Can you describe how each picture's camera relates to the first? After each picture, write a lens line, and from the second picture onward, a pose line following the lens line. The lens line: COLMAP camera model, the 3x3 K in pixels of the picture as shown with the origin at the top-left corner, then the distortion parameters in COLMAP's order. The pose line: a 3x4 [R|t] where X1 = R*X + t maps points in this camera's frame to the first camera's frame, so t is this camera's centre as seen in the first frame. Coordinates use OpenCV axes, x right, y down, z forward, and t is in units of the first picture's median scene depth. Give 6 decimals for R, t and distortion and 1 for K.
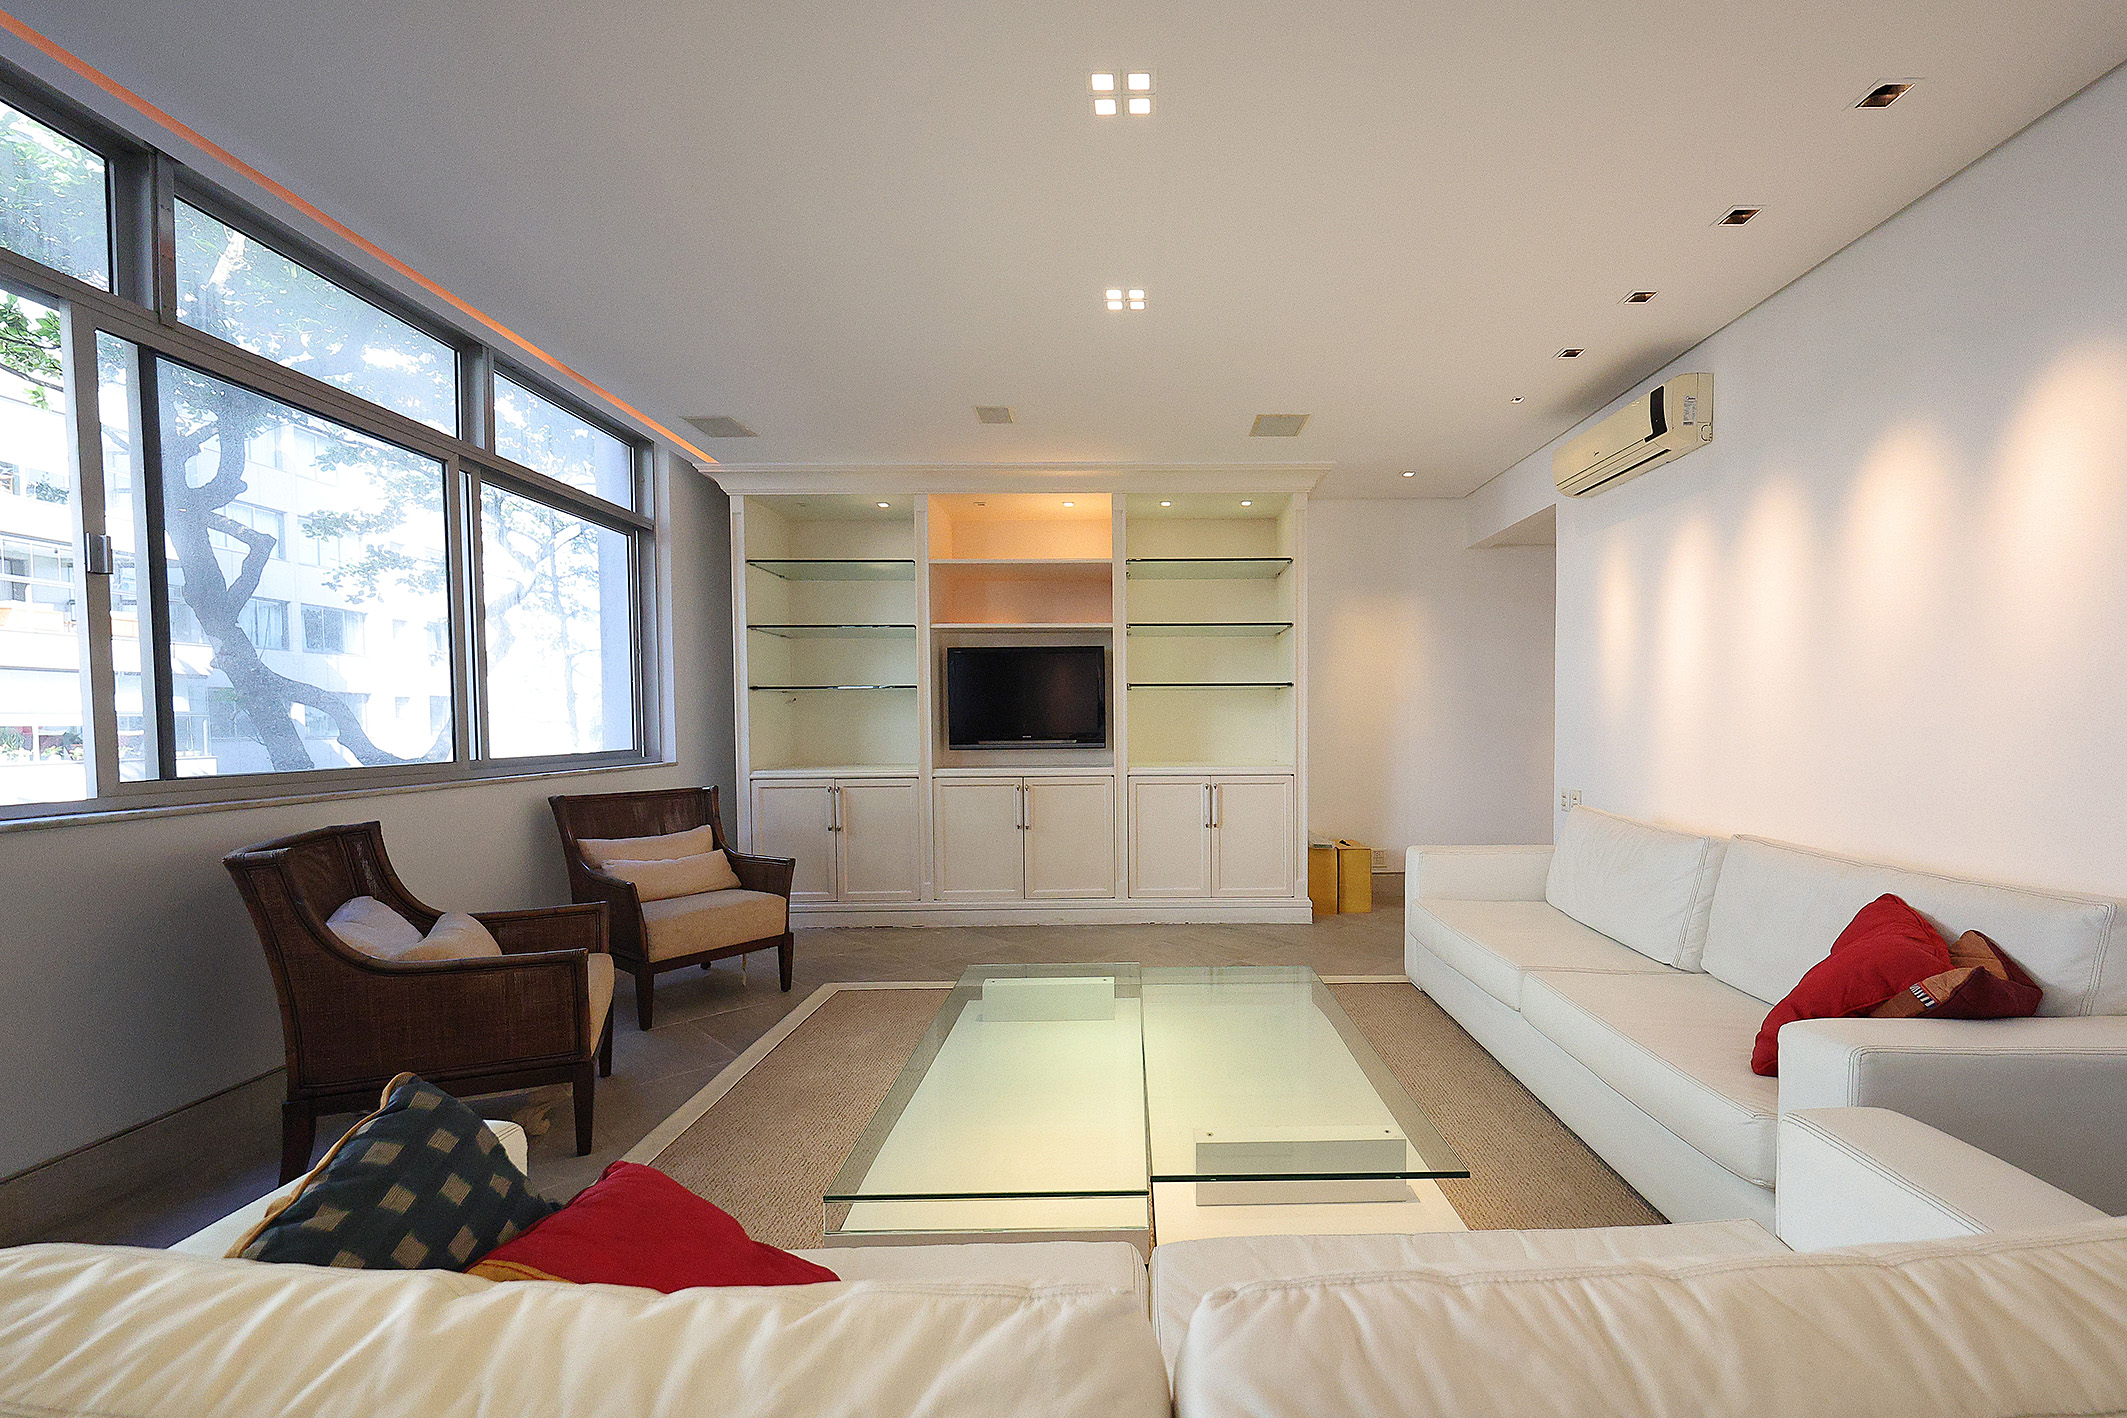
lens RADIAL K [[887.2, 0, 1143.6], [0, 887.2, 753.3], [0, 0, 1]] dist [0.006173, -0.001334]
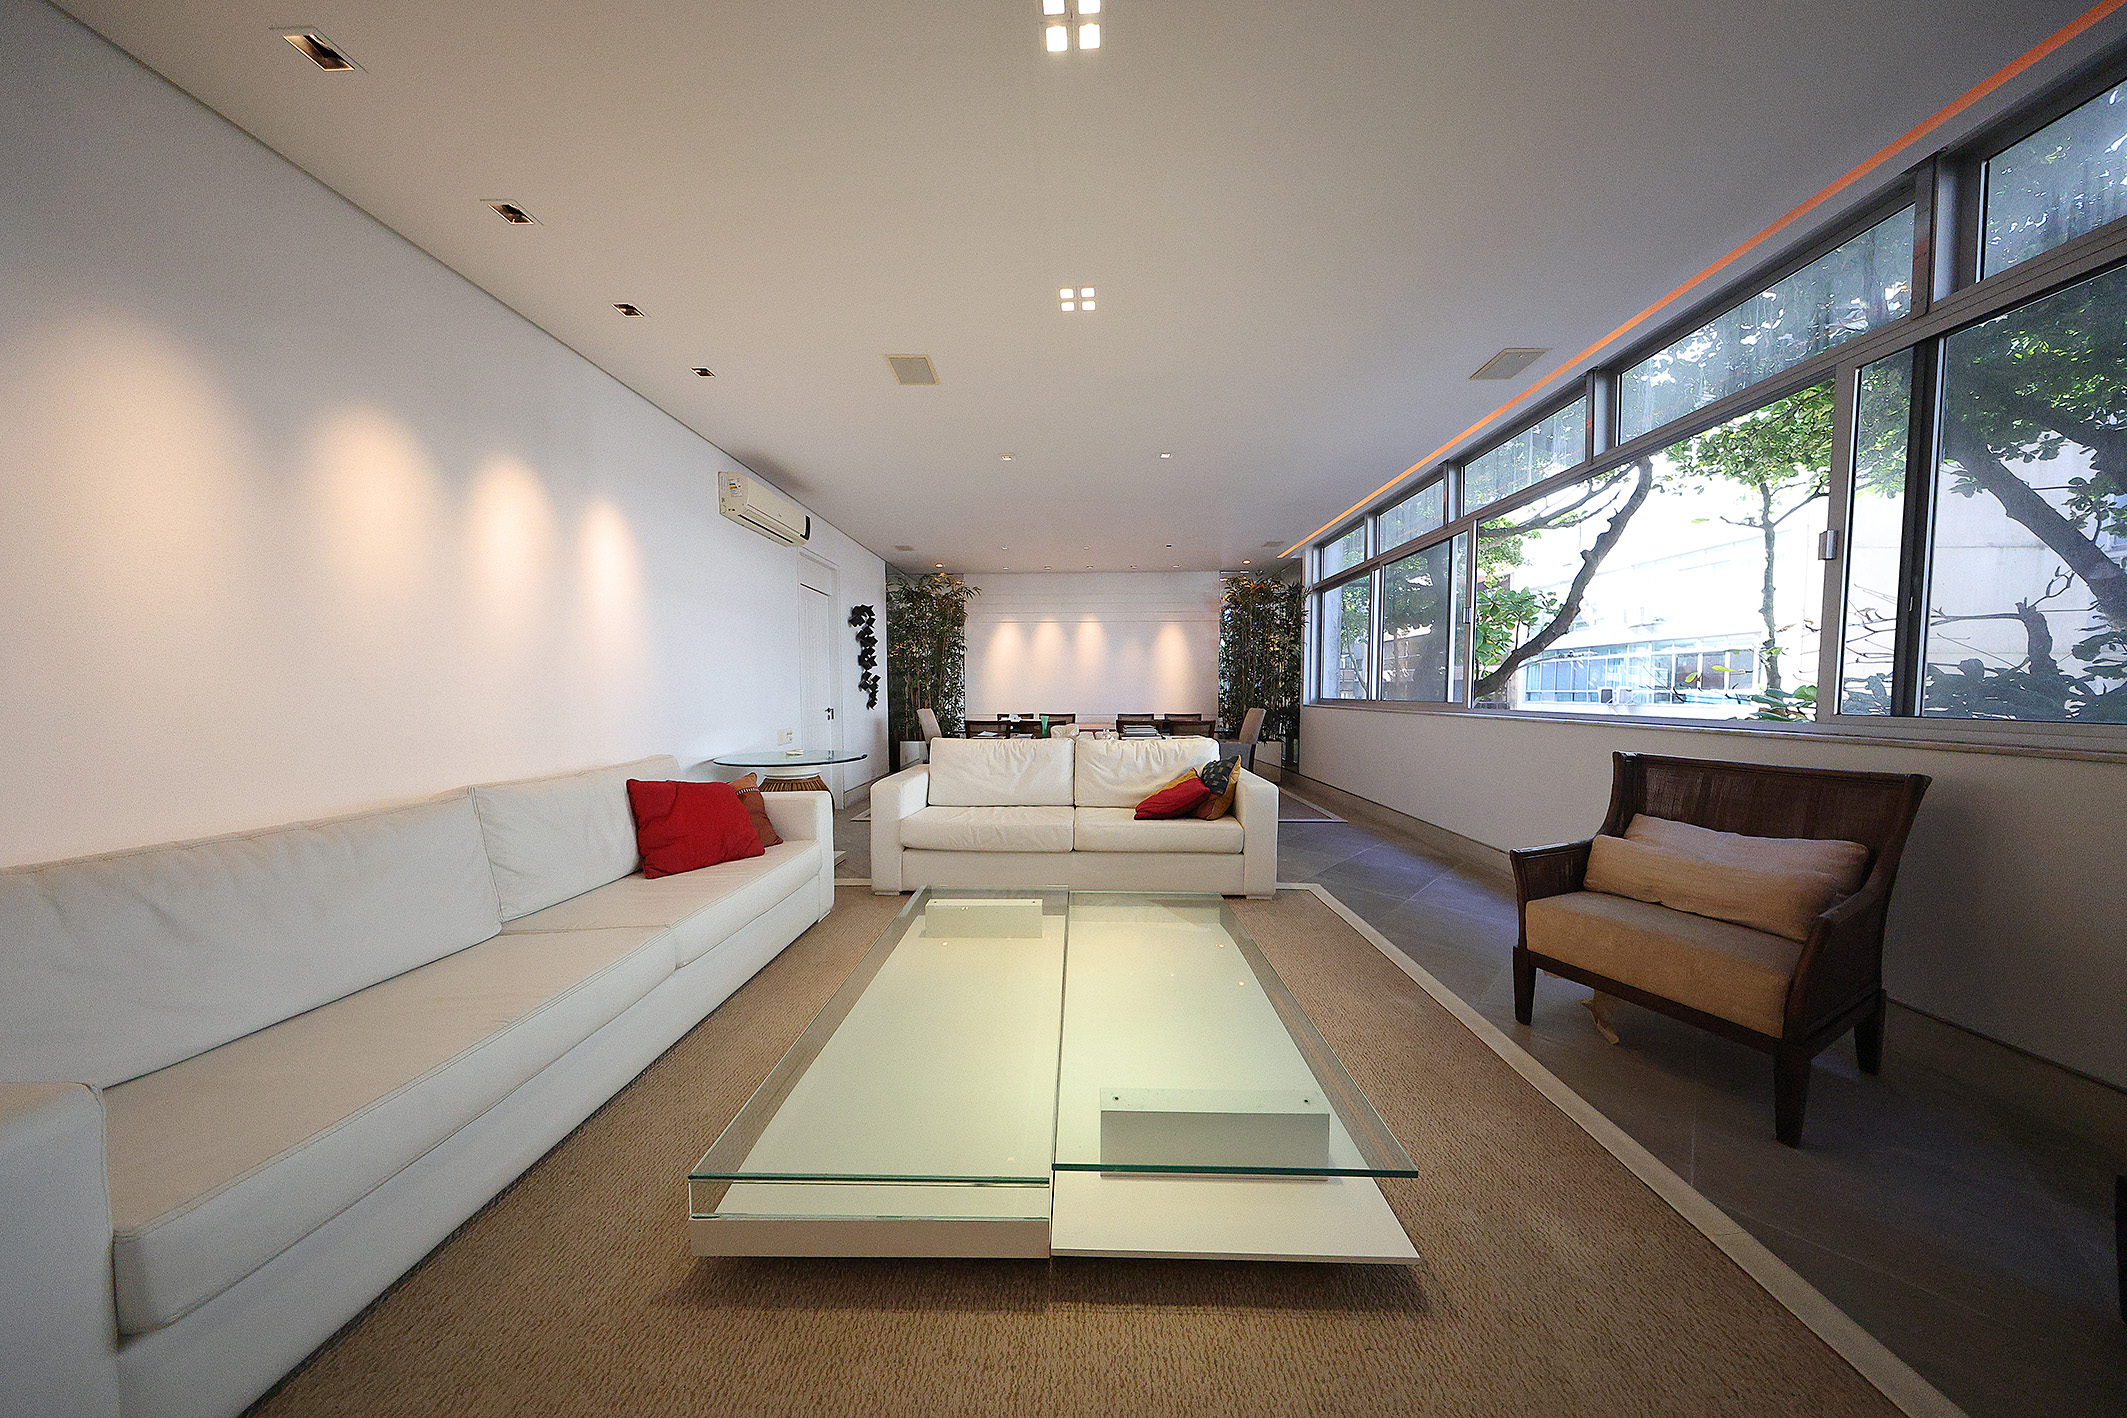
lens RADIAL K [[612.6, 0, 1069.6], [0, 612.6, 718.9], [0, 0, 1]] dist [0.003864, -0.000480]
pose [[-0.999337, 0.004504, 0.036122, -0.023470], [0.007512, 0.996472, 0.083584, -0.018479], [-0.035618, 0.083800, -0.995846, 0.879482]]
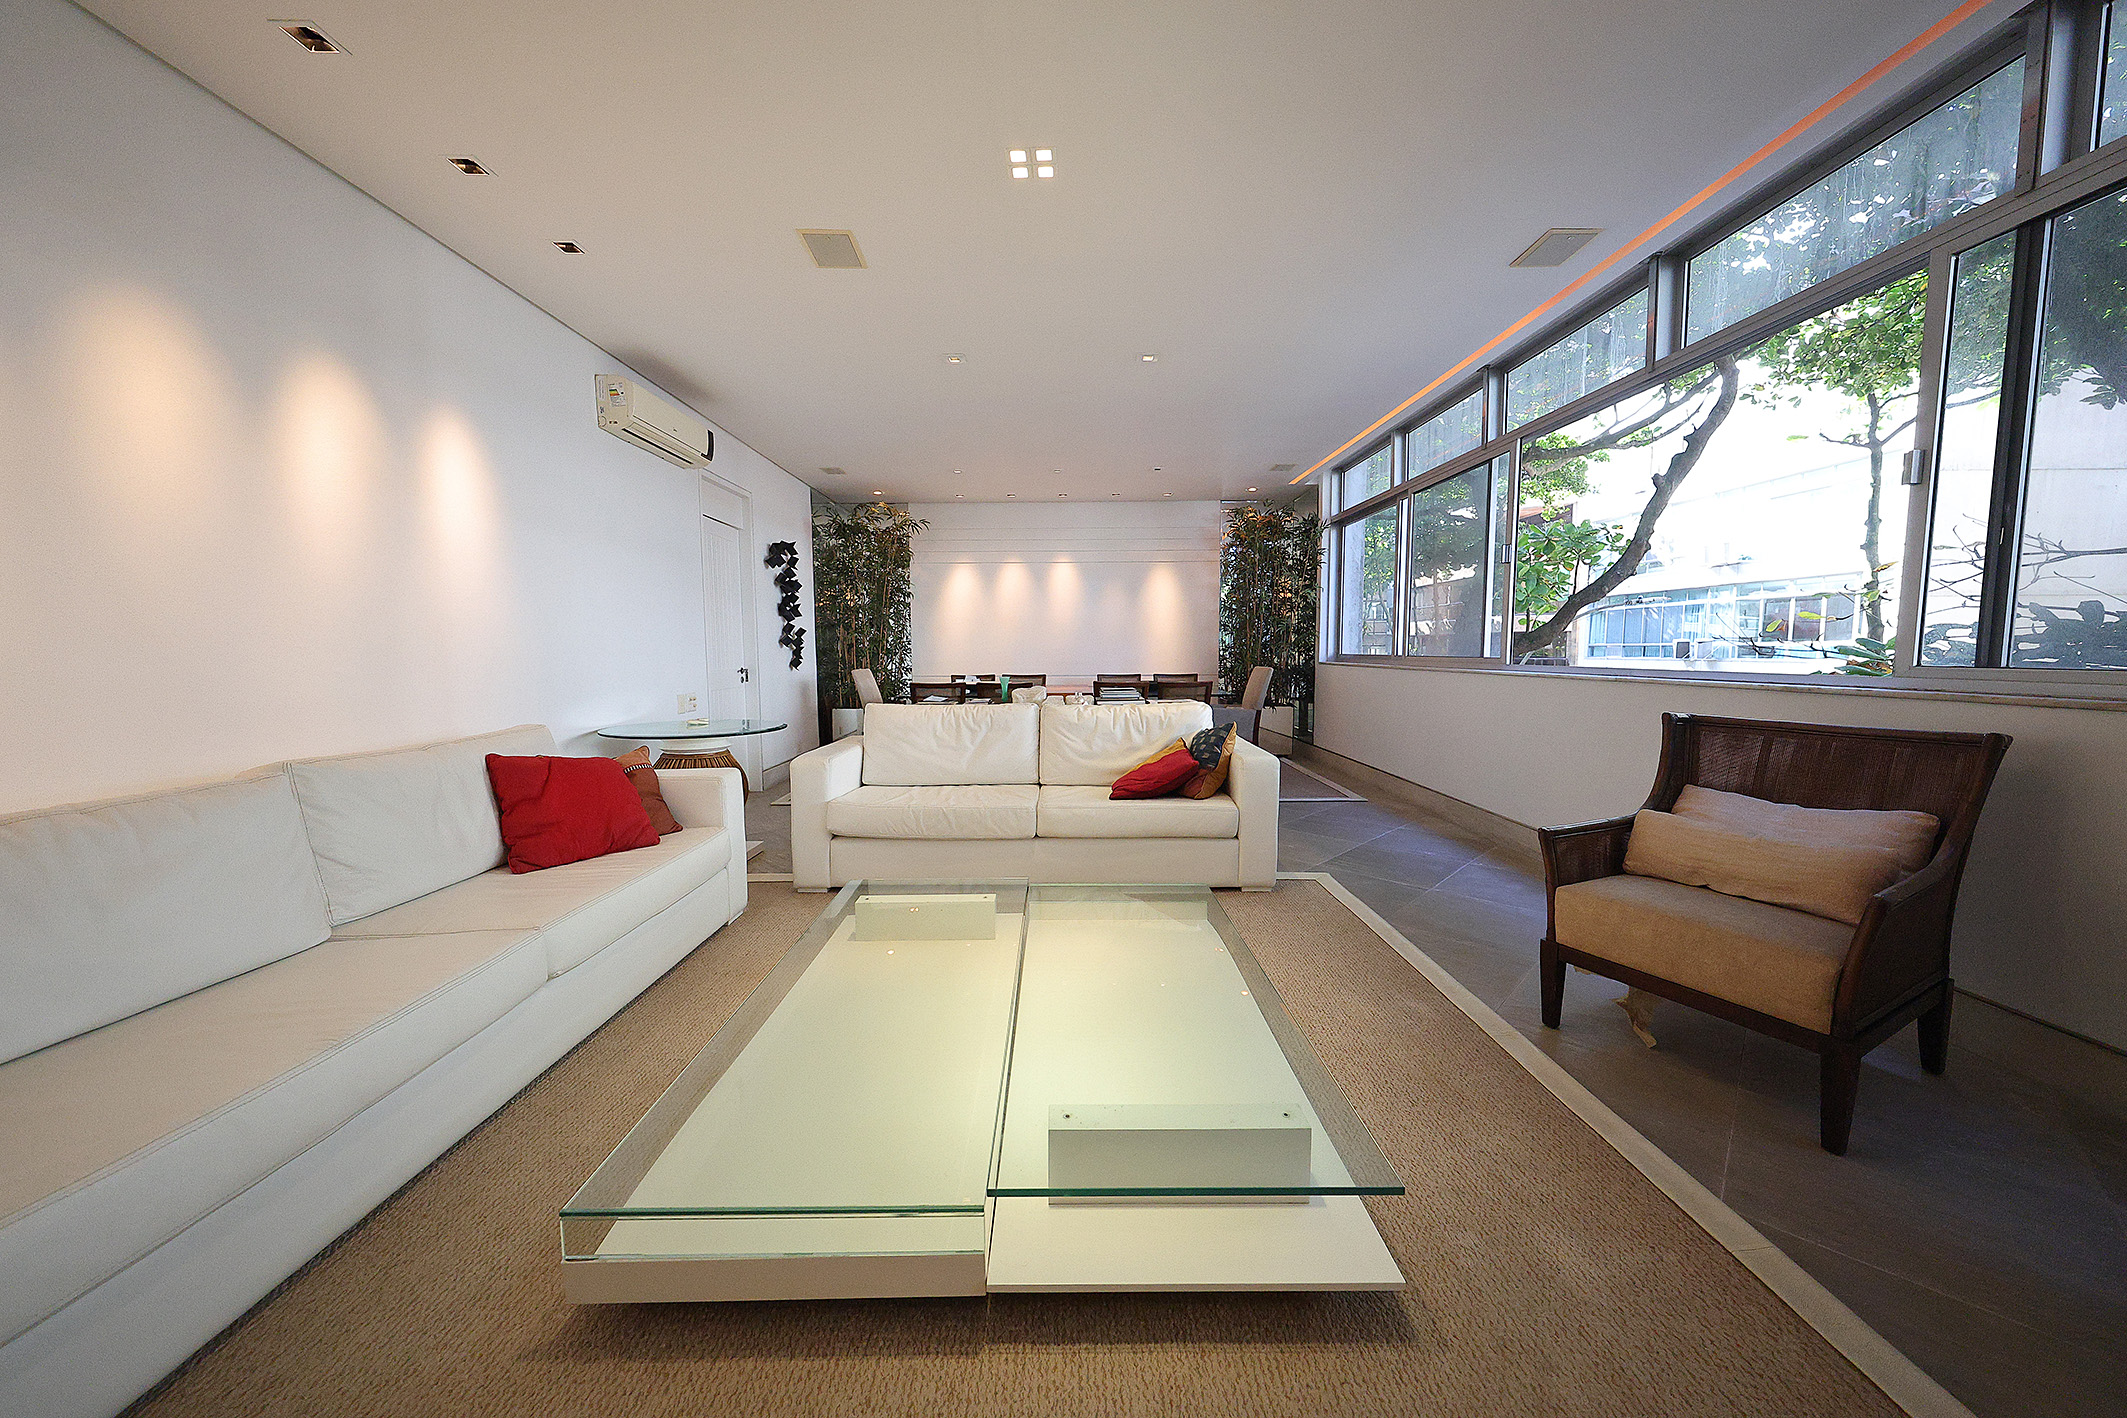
lens RADIAL K [[744.7, 0, 1063.9], [0, 744.7, 706.5], [0, 0, 1]] dist [0.005250, -0.000649]
pose [[-0.999876, 0.010344, 0.011868, -0.036288], [0.011656, 0.993132, 0.116418, -0.016050], [-0.010582, 0.116542, -0.993129, 0.885782]]
